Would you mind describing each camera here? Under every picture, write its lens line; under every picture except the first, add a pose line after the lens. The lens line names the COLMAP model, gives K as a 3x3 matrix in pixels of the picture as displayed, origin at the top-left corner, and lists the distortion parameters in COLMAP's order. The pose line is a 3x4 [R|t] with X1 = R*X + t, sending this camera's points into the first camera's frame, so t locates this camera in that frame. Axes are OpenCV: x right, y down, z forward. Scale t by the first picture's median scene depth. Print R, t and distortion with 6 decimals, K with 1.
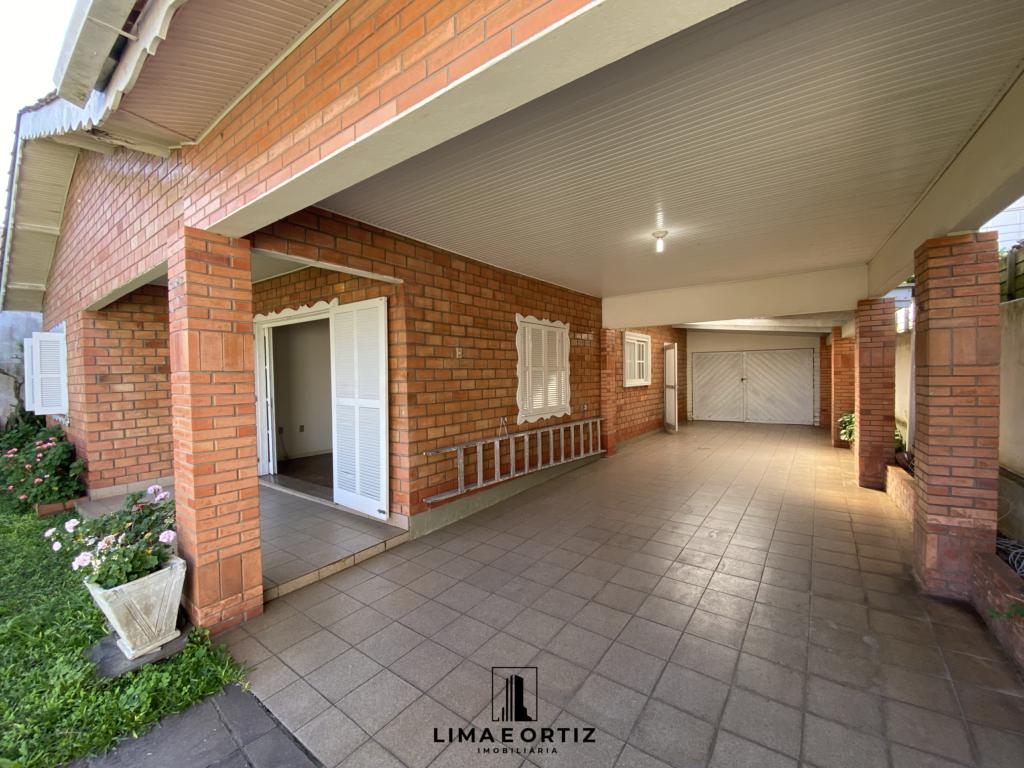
lens RADIAL K [[411.5, 0, 512.0], [0, 411.5, 384.0], [0, 0, 1]] dist [0.026151, -0.025023]
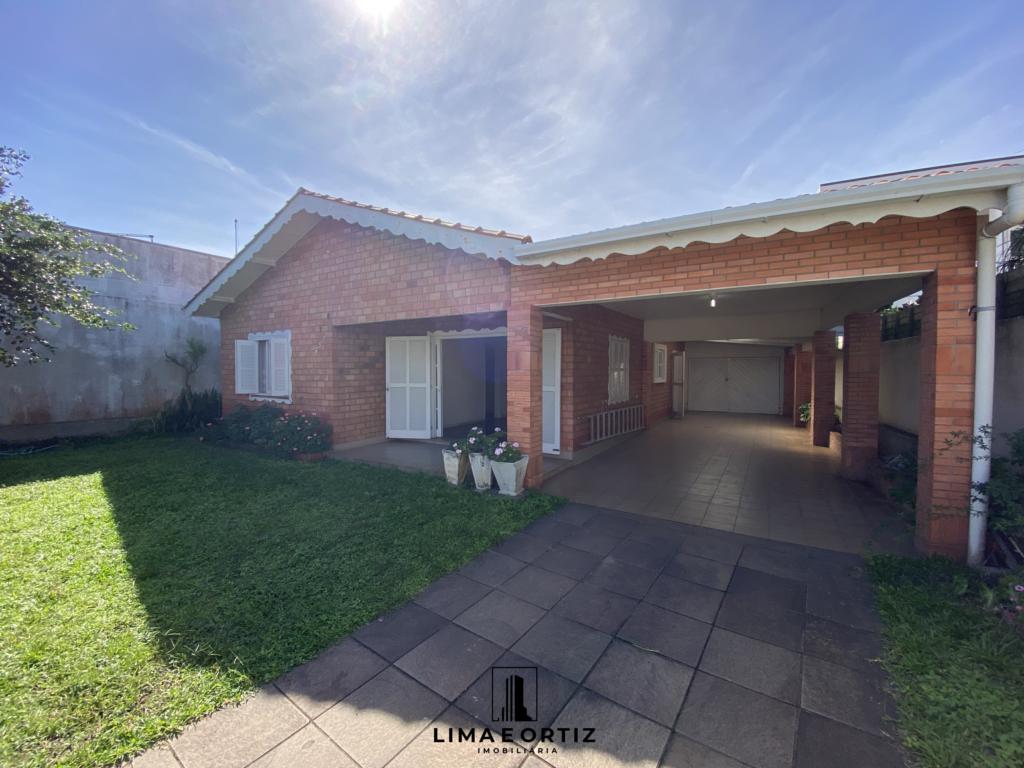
lens RADIAL K [[411.5, 0, 512.0], [0, 411.5, 384.0], [0, 0, 1]] dist [0.026151, -0.025023]
pose [[0.996909, 0.014840, 0.077152, -0.485325], [-0.015233, 0.999874, 0.004510, 0.016756], [-0.077076, -0.005672, 0.997009, -0.548307]]
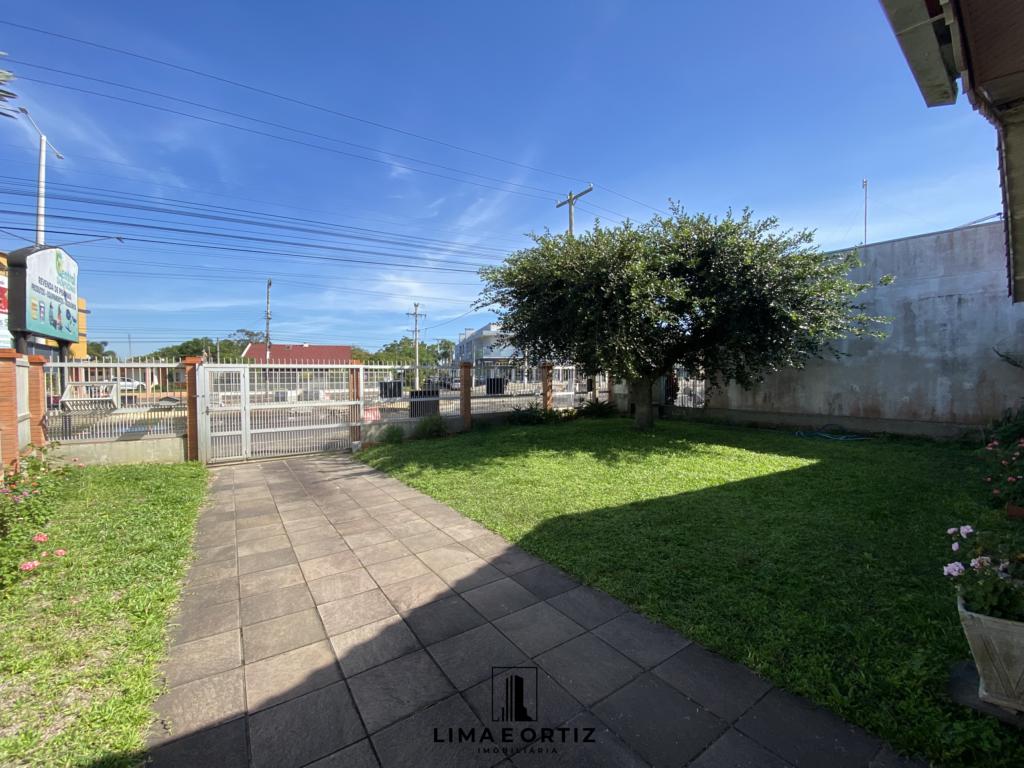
lens RADIAL K [[413.2, 0, 512.0], [0, 413.2, 384.0], [0, 0, 1]] dist [0.010608, -0.015489]
pose [[-0.266138, 0.042308, -0.963006, 0.061158], [-0.012441, 0.998802, 0.047319, -0.017957], [0.963855, 0.024574, -0.265293, 0.092557]]
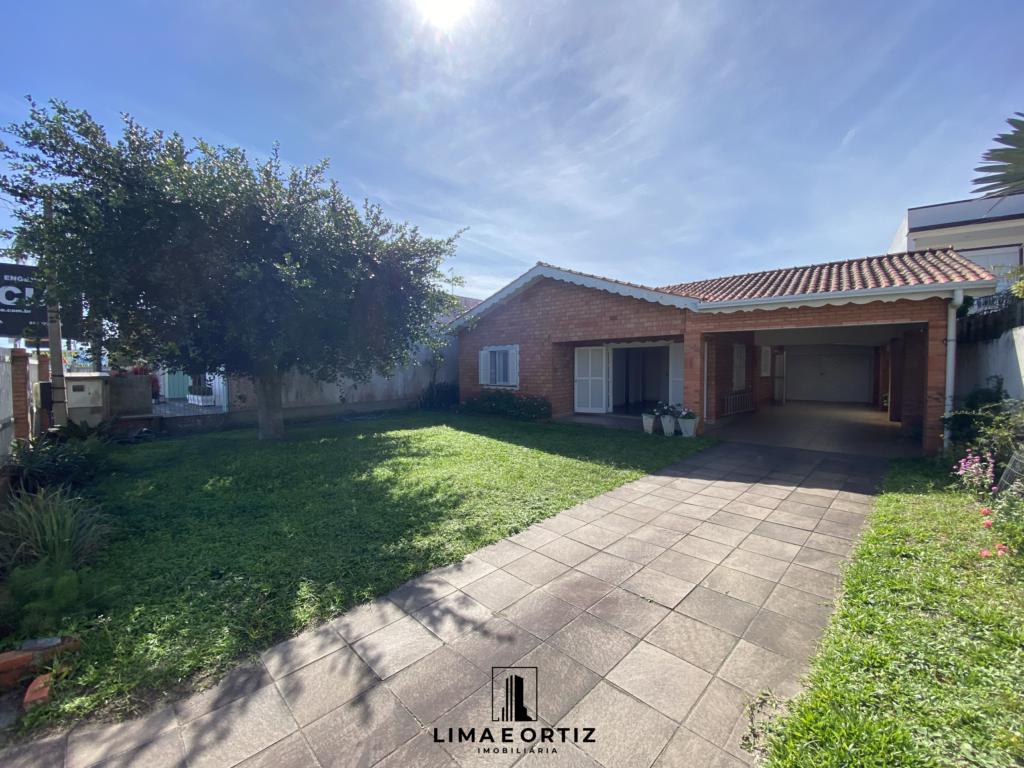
lens RADIAL K [[411.4, 0, 502.5], [0, 411.4, 386.1], [0, 0, 1]] dist [0.025011, -0.030129]
pose [[0.994231, 0.012895, -0.106485, -1.038615], [-0.010464, 0.999672, 0.023361, 0.028974], [0.106751, -0.022112, 0.994040, -1.460296]]
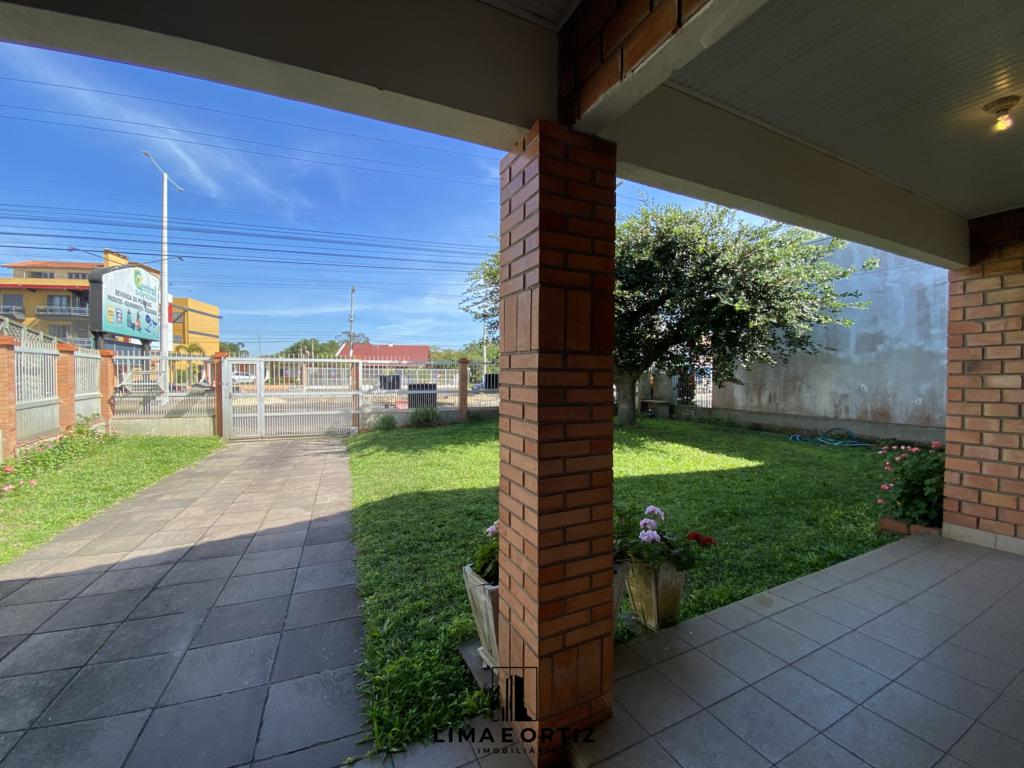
lens RADIAL K [[411.5, 0, 512.0], [0, 411.5, 384.0], [0, 0, 1]] dist [0.026151, -0.025023]
pose [[-0.463686, 0.037287, -0.885215, -0.052757], [-0.018052, 0.998509, 0.051515, -0.005480], [0.885816, 0.039866, -0.462321, 0.641230]]
